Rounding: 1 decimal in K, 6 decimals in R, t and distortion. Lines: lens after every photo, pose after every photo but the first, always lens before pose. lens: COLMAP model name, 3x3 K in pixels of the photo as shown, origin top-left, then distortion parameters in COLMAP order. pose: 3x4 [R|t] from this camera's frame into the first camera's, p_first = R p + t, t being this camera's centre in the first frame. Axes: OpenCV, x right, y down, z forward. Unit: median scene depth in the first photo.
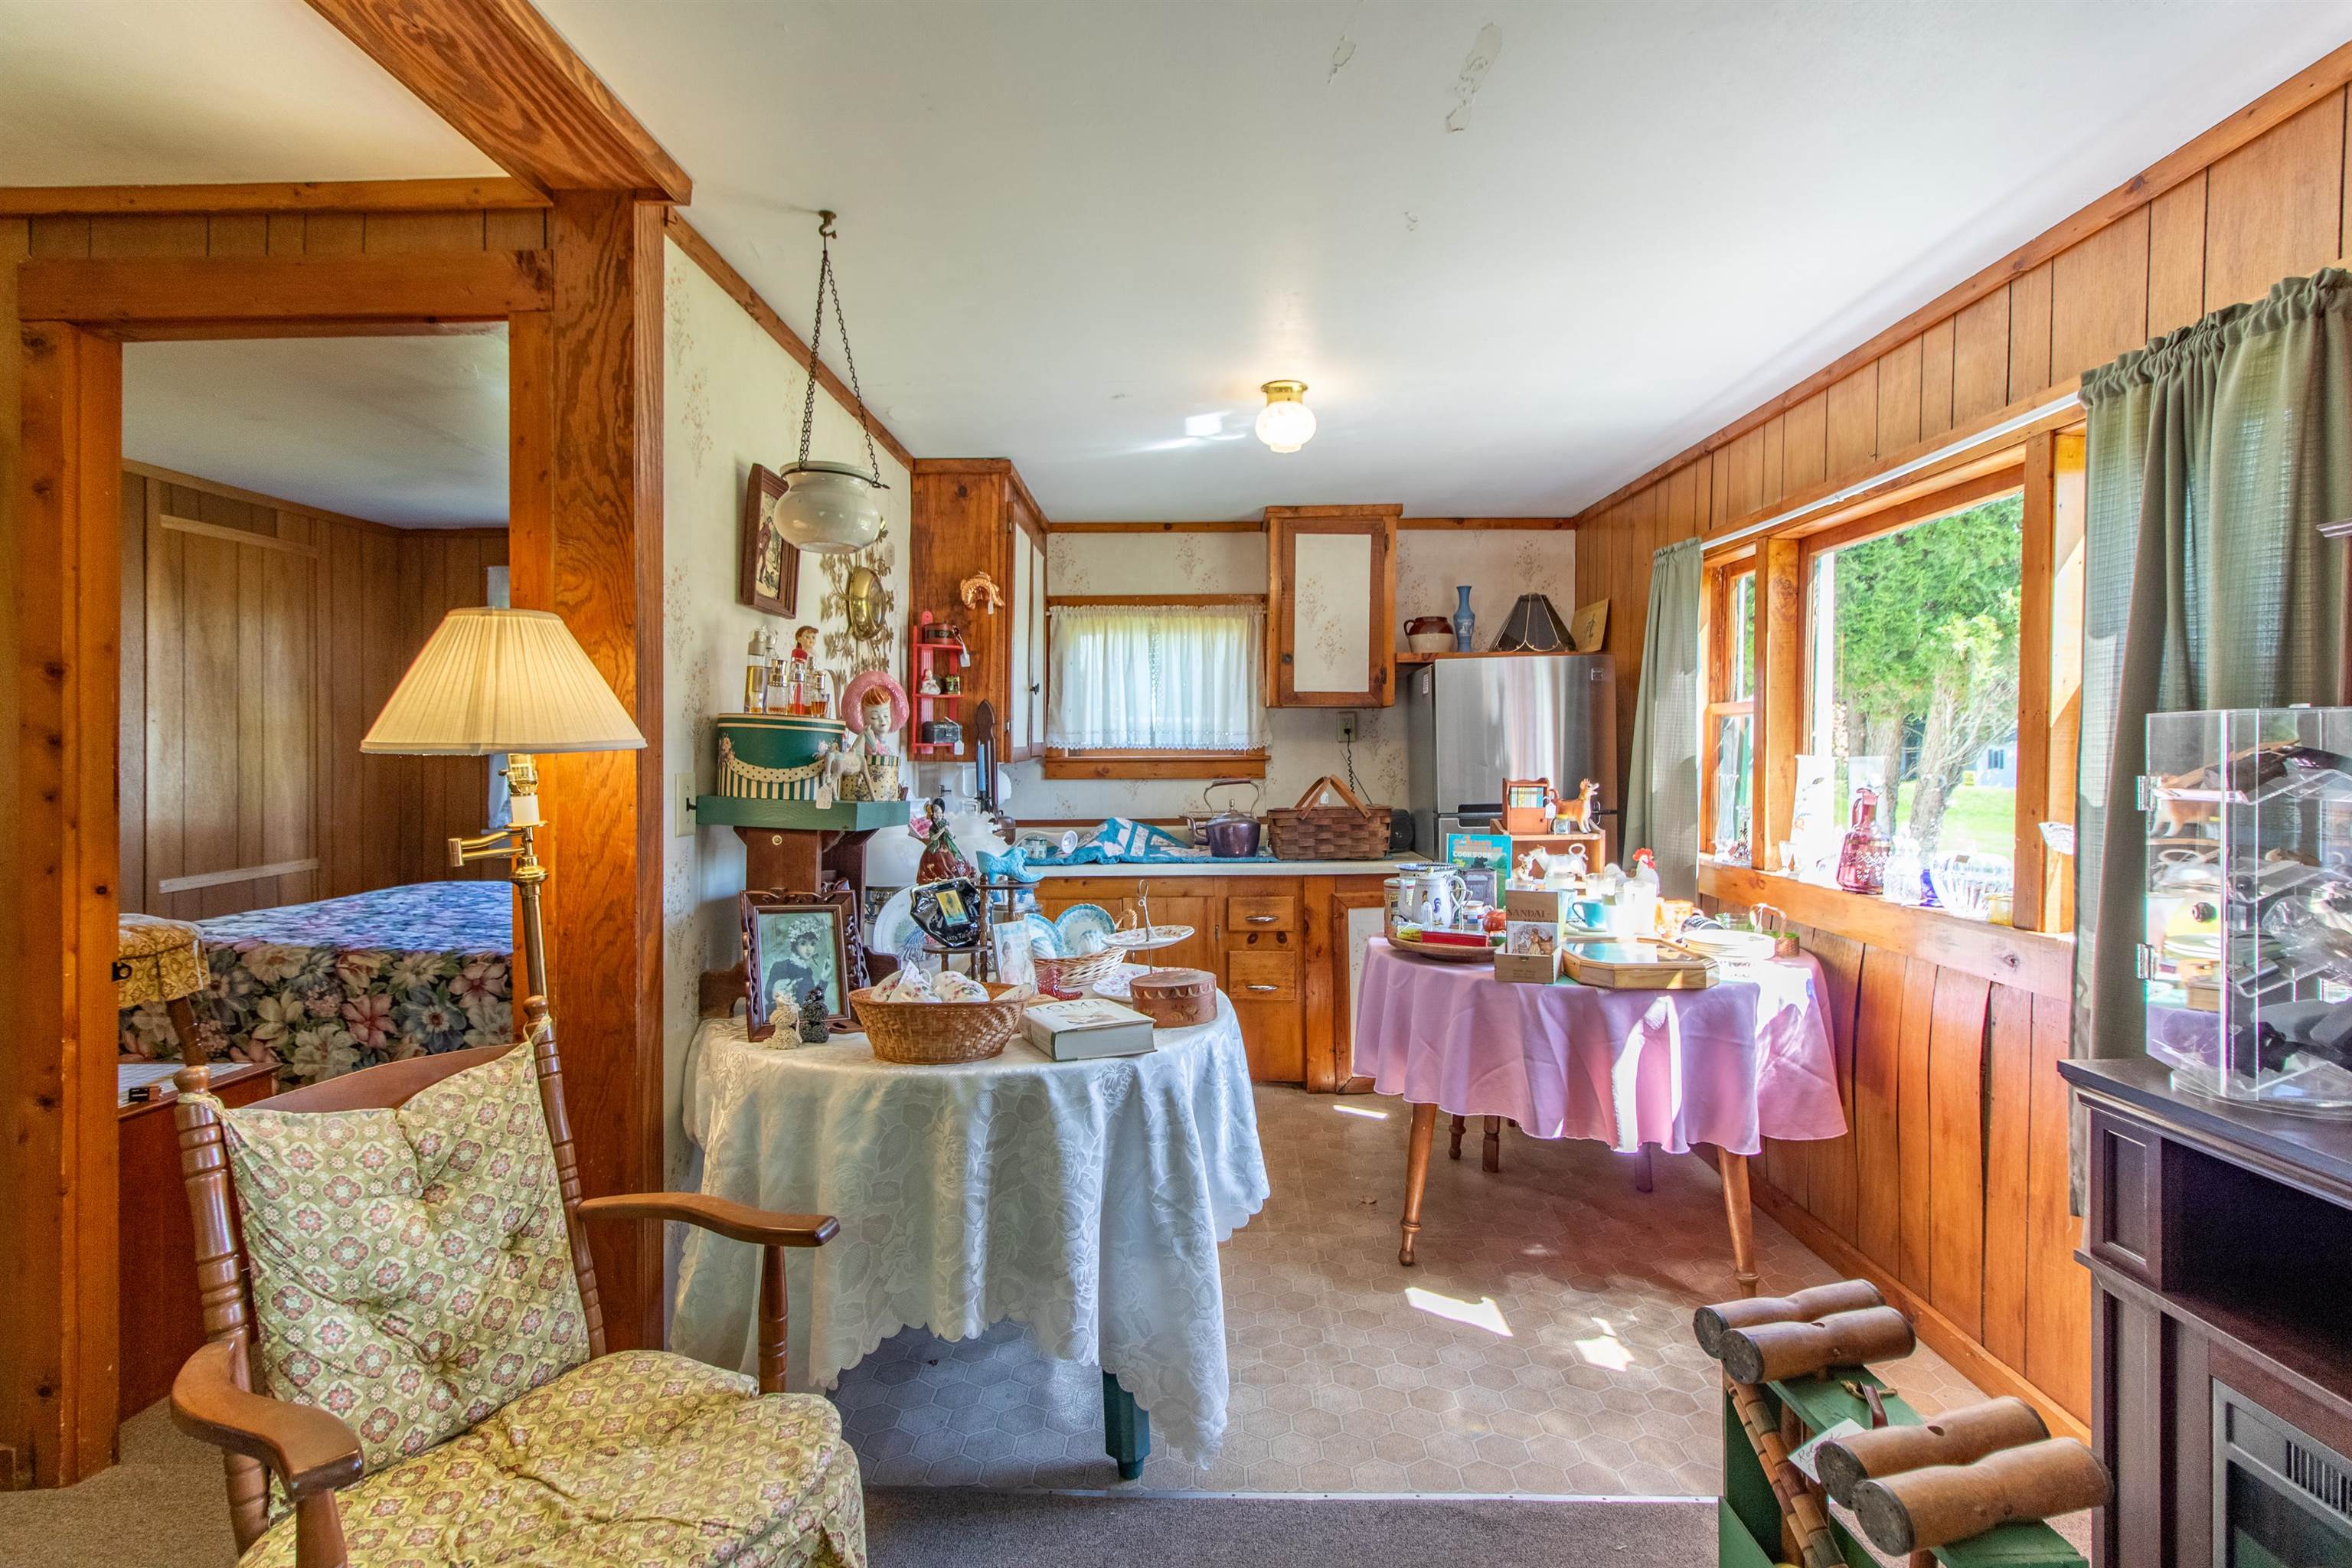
lens RADIAL K [[1126.9, 0, 1194.0], [0, 1126.9, 786.6], [0, 0, 1]] dist [0.003779, 0.000589]
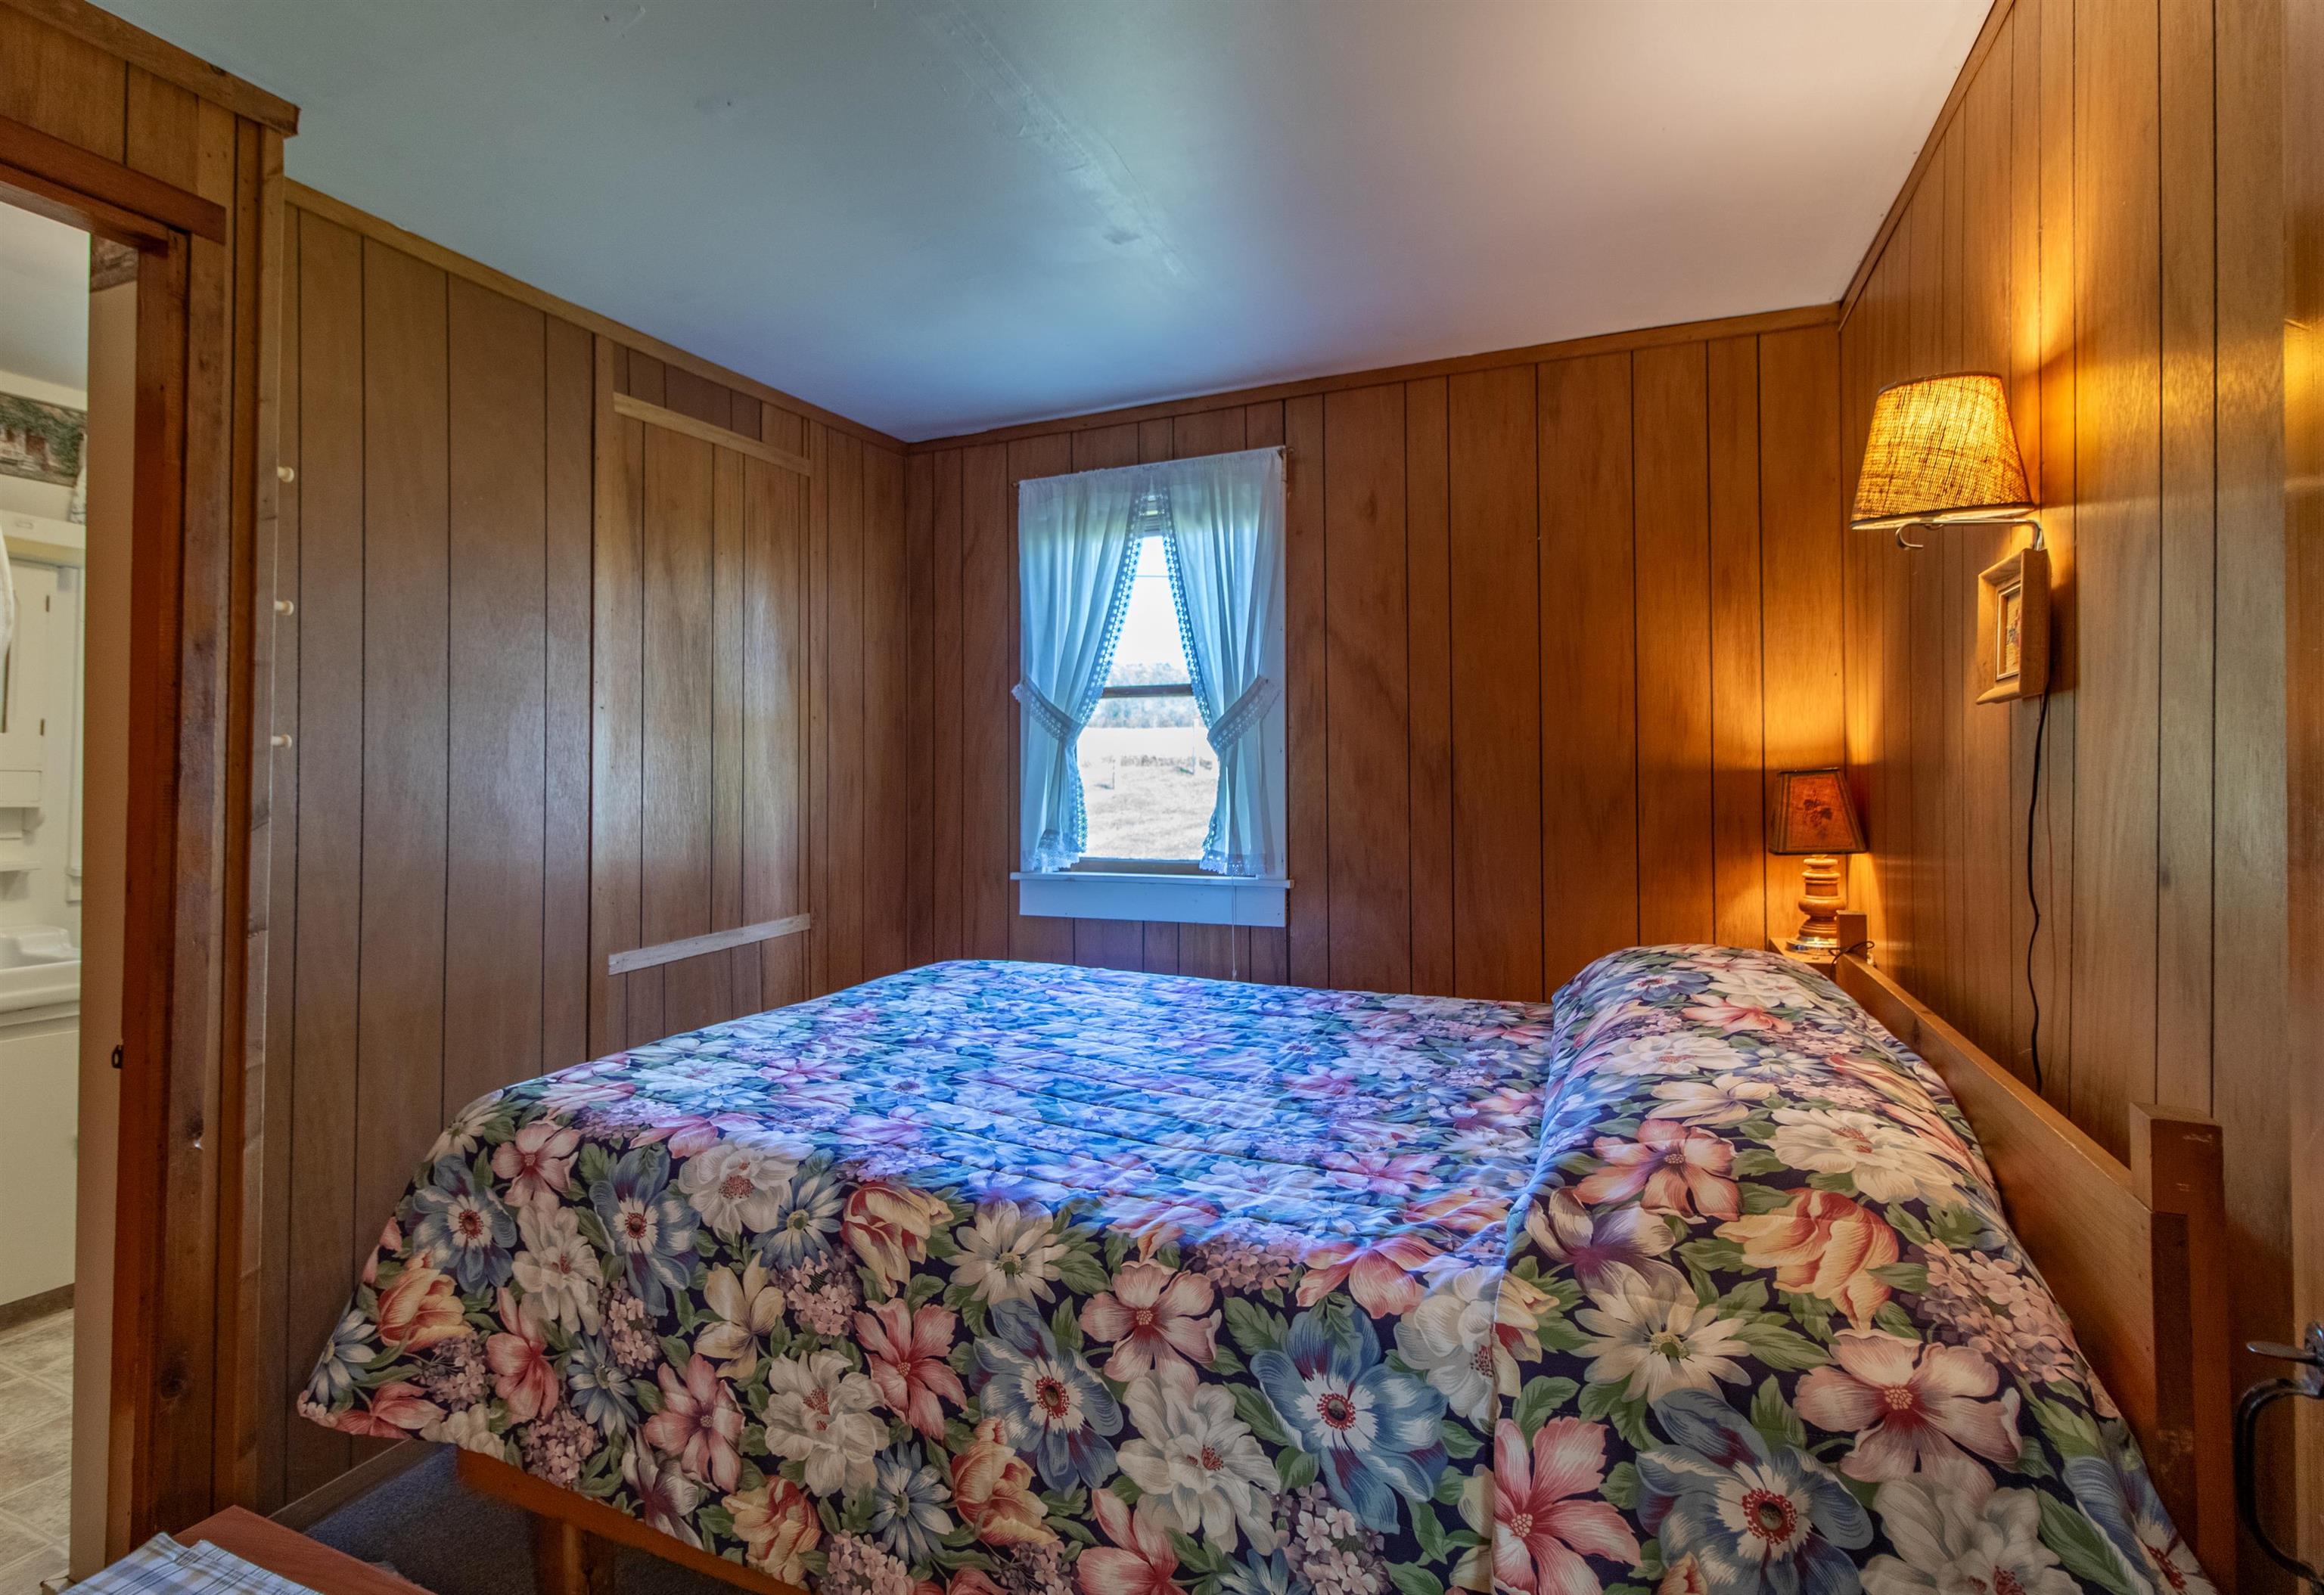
lens RADIAL K [[1123.7, 0, 1151.0], [0, 1123.7, 789.2], [0, 0, 1]] dist [-0.000921, -0.000413]
pose [[0.934354, -0.004943, -0.356312, -0.488298], [0.000537, 0.999922, -0.012463, -0.004267], [0.356346, 0.011454, 0.934284, 0.628158]]
